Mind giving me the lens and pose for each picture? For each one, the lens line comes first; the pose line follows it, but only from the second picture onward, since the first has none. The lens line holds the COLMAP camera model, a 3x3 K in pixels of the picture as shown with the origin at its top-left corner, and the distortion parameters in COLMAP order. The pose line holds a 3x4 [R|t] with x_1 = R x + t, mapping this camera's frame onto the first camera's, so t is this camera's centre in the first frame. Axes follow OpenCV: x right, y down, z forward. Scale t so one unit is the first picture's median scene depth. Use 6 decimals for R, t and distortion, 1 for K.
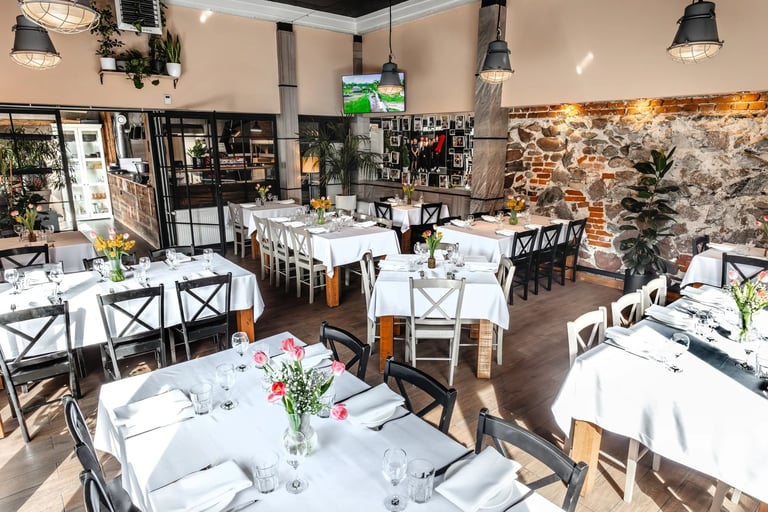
lens RADIAL K [[453.4, 0, 377.5], [0, 453.4, 252.8], [0, 0, 1]] dist [0.007213, 0.001314]
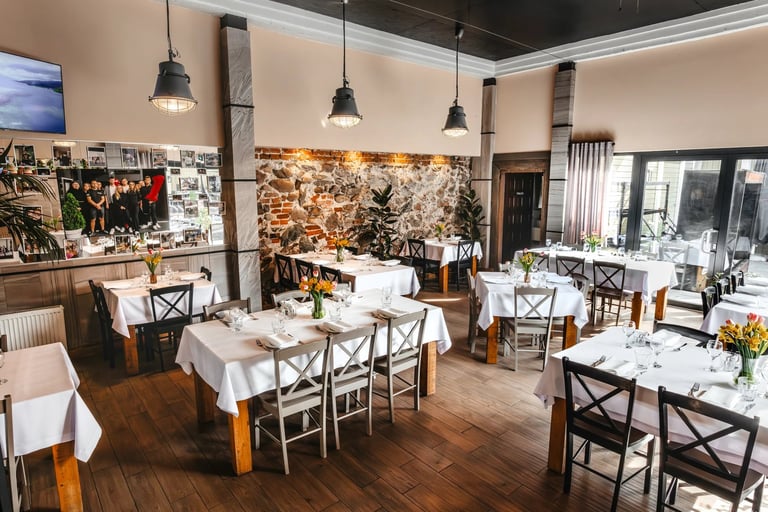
lens RADIAL K [[453.4, 0, 378.7], [0, 453.4, 256.3], [0, 0, 1]] dist [0.007213, 0.001314]
pose [[-0.010902, -0.171190, 0.985178, -0.671811], [0.245002, 0.954748, 0.168613, -0.209815], [-0.969461, 0.243209, 0.031533, 0.811897]]
